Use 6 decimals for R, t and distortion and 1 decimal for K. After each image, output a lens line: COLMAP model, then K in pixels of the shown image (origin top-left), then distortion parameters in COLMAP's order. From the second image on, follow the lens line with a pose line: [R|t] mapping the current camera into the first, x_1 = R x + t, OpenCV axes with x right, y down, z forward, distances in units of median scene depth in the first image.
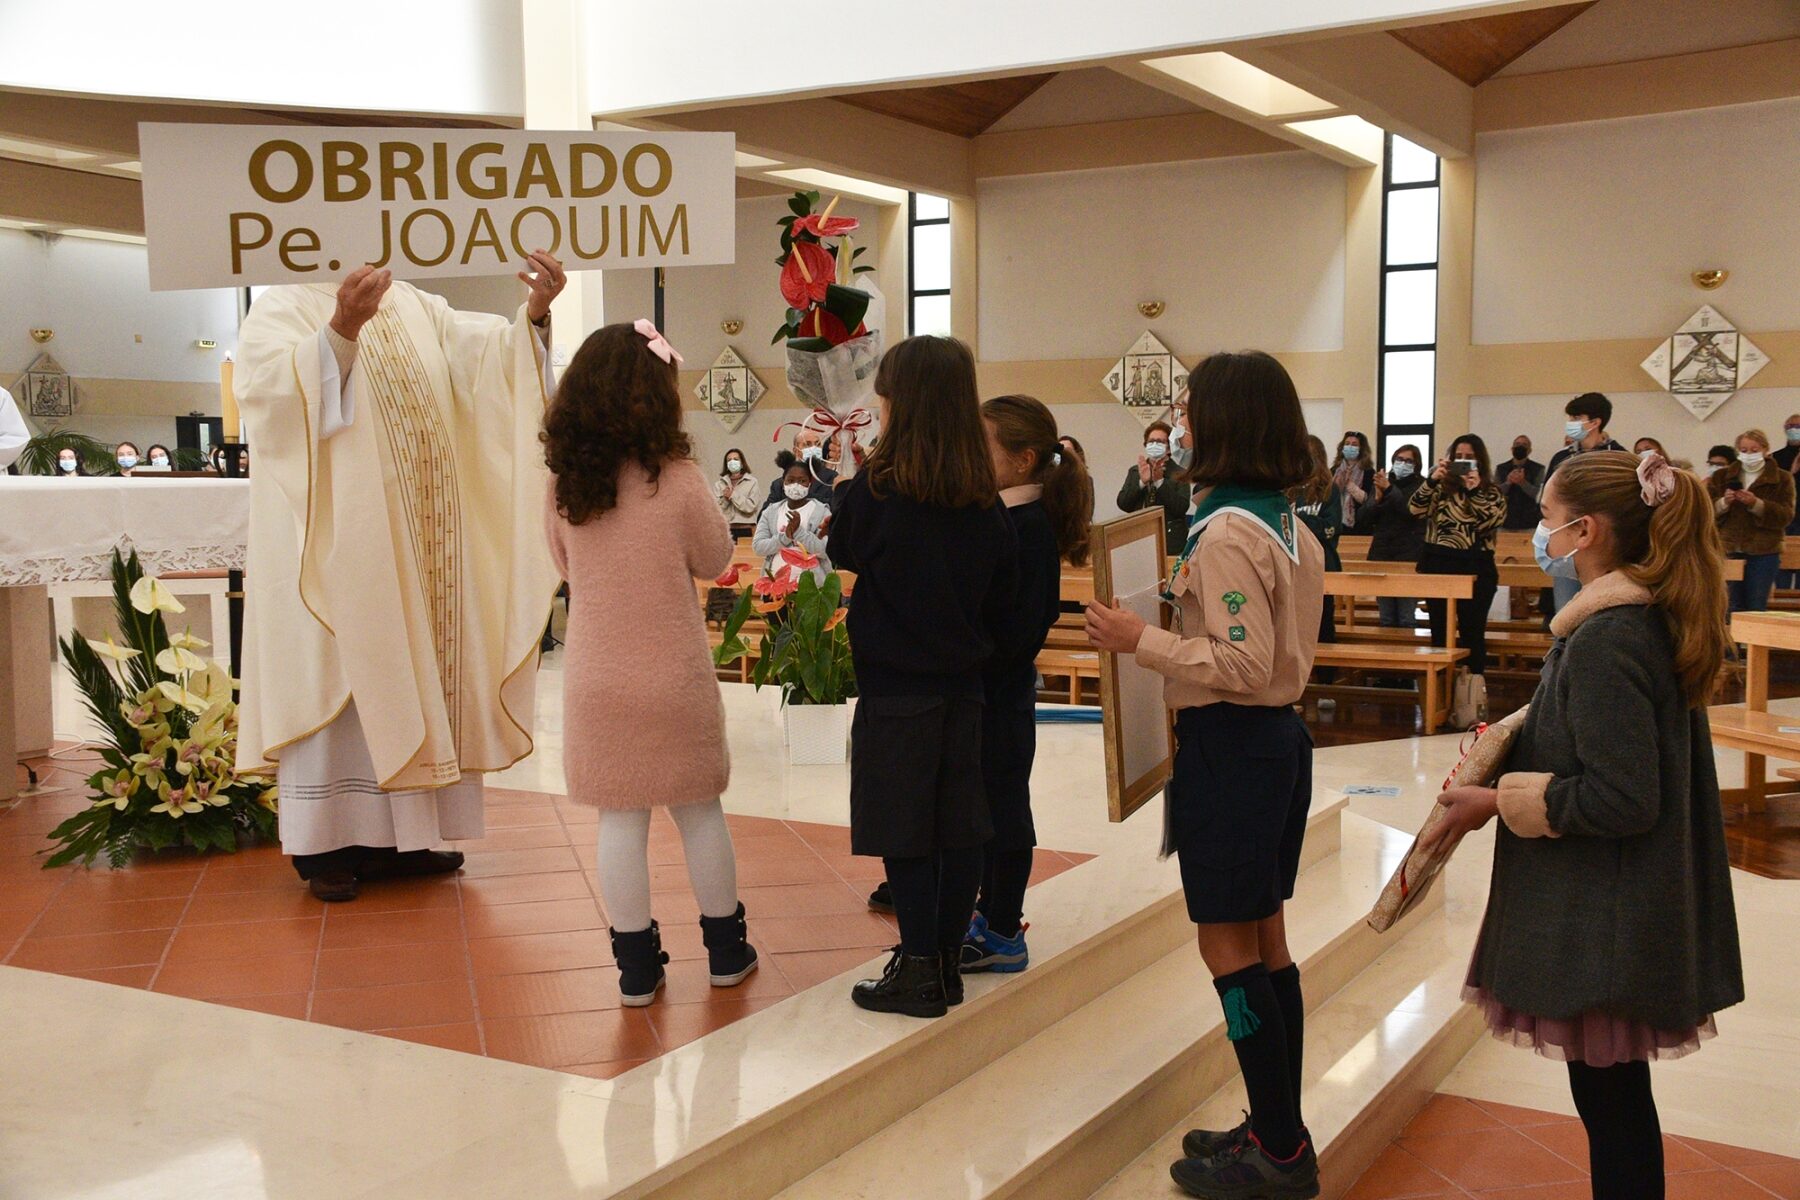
lens RADIAL K [[1890.9, 0, 905.5], [0, 1890.9, 603.7], [0, 0, 1]] dist [0.004183, 0.331362]
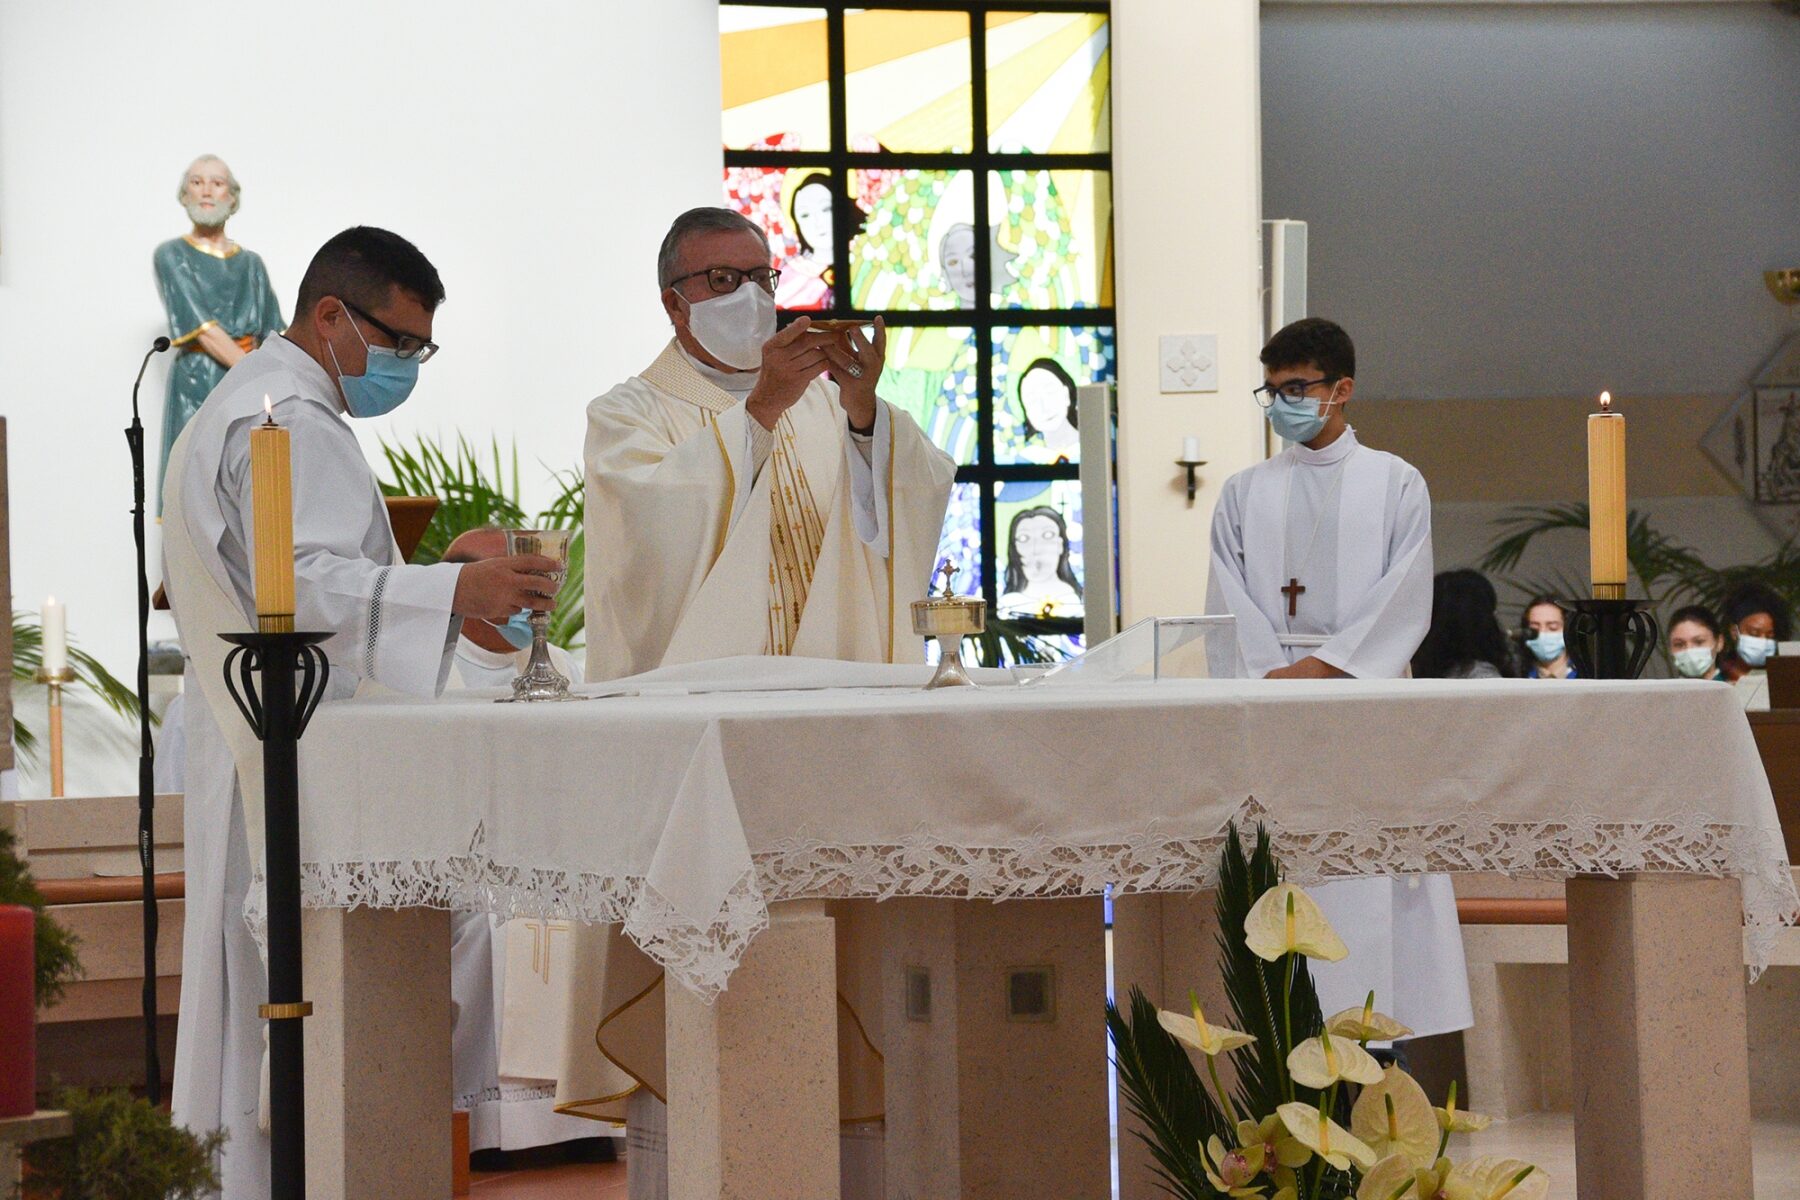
lens RADIAL K [[6235.3, 0, 904.0], [0, 6235.3, 624.5], [0, 0, 1]] dist [1.141199, 0.094307]
pose [[0.821971, -0.014250, -0.569352, 0.132829], [-0.025938, 0.997713, -0.062418, 0.006682], [0.568939, 0.066074, 0.819721, -0.112669]]
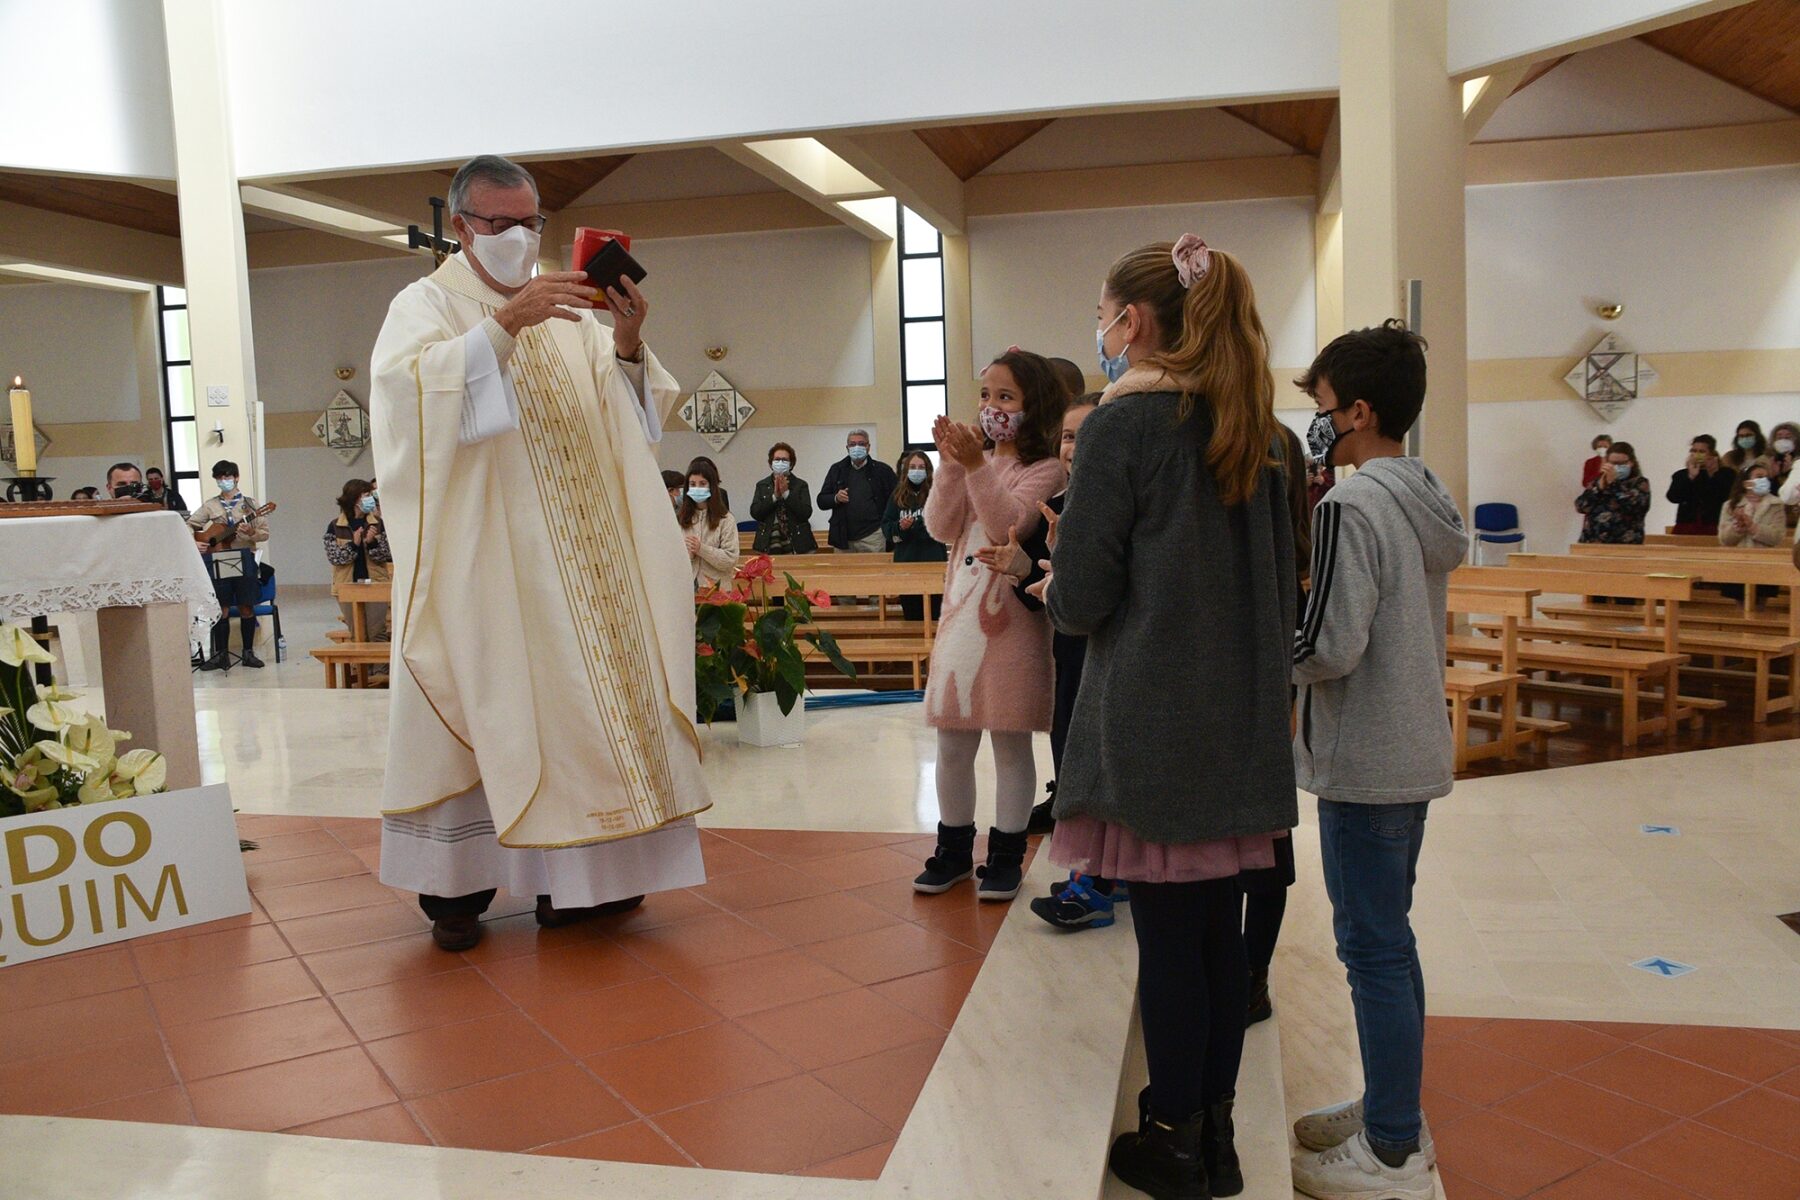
lens RADIAL K [[1487.3, 0, 902.8], [0, 1487.3, 612.6], [0, 0, 1]] dist [-0.113554, 0.161157]
pose [[0.951577, -0.055157, 0.302422, -0.062754], [0.051151, 0.998467, 0.021155, -0.003933], [-0.303125, -0.004661, 0.952939, 0.068121]]
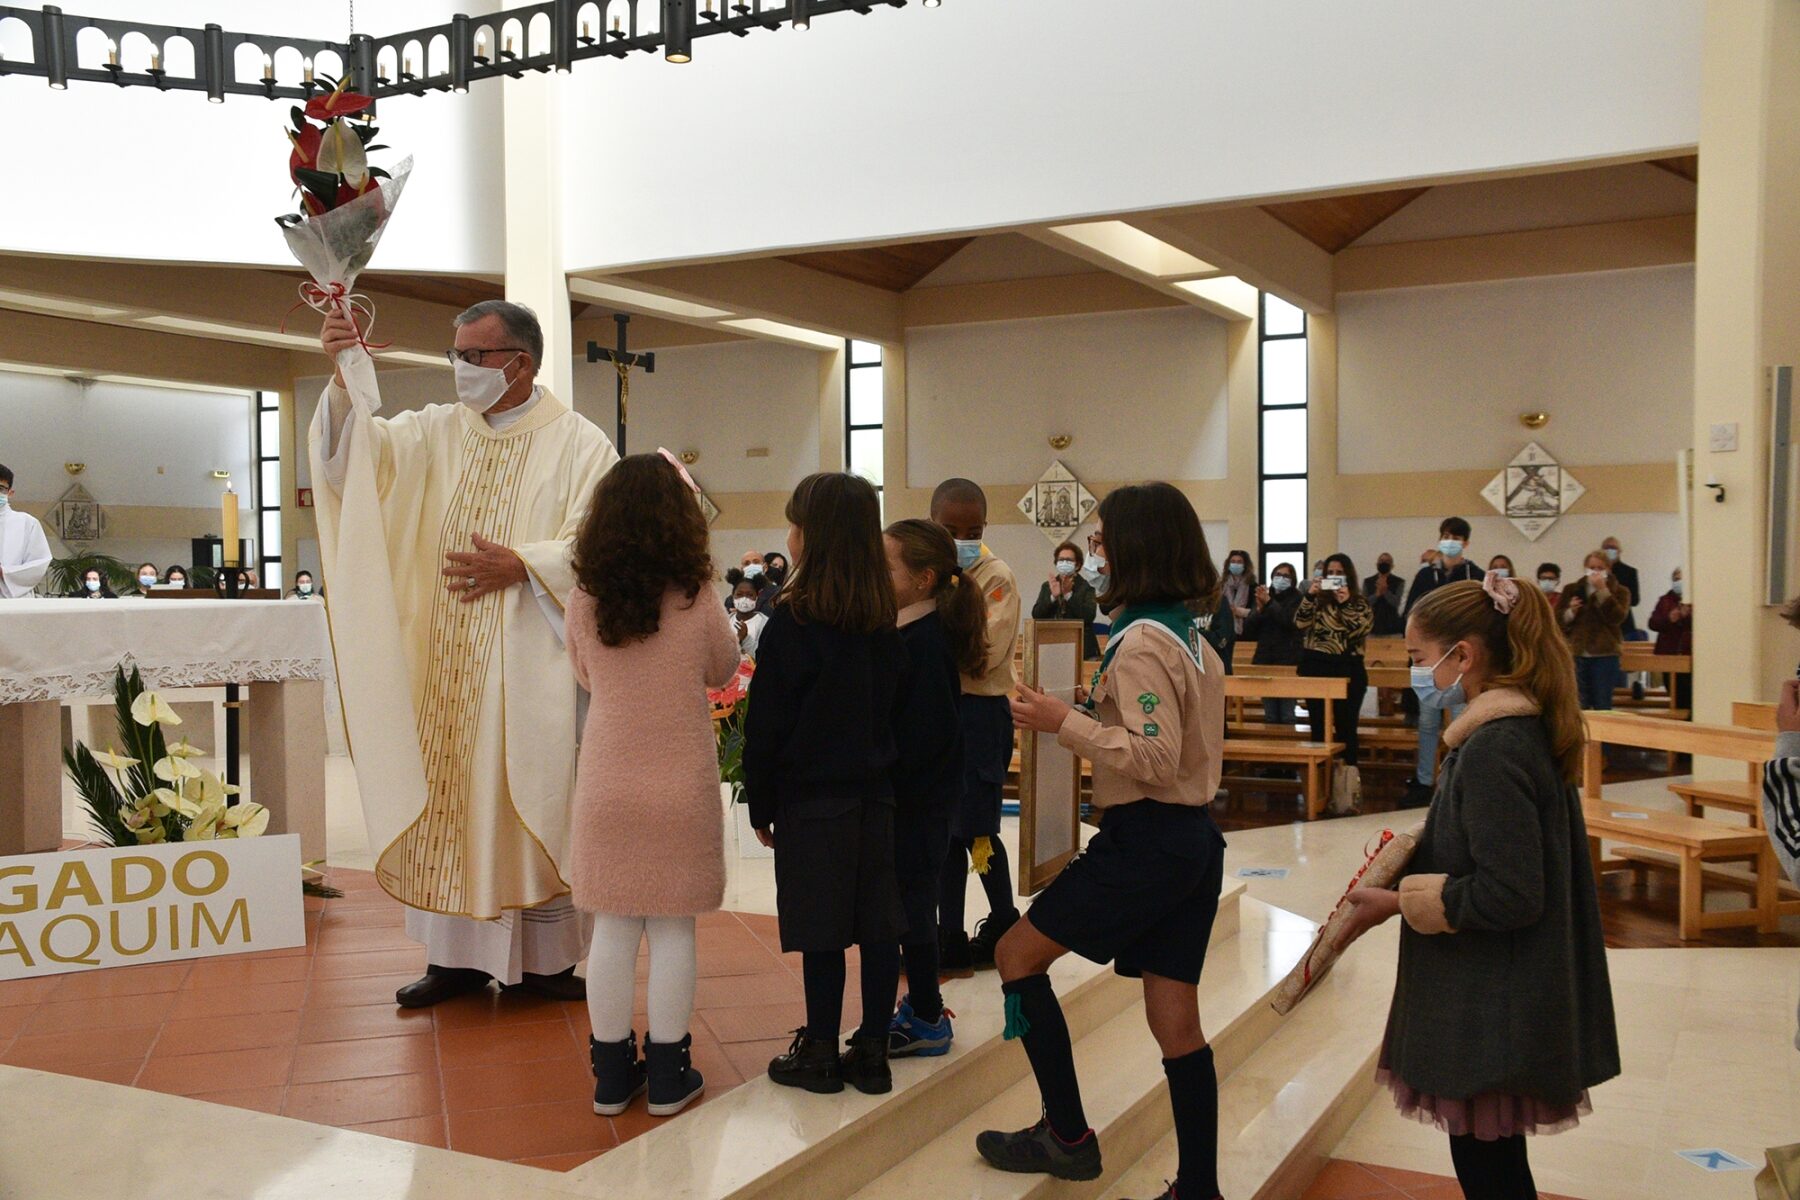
lens RADIAL K [[1675.7, 0, 906.2], [0, 1675.7, 609.9], [0, 0, 1]] dist [-0.053466, 0.223898]
pose [[0.999290, -0.003330, 0.037522, -0.000160], [0.005338, 0.998551, -0.053546, -0.002178], [-0.037289, 0.053708, 0.997860, 0.008762]]
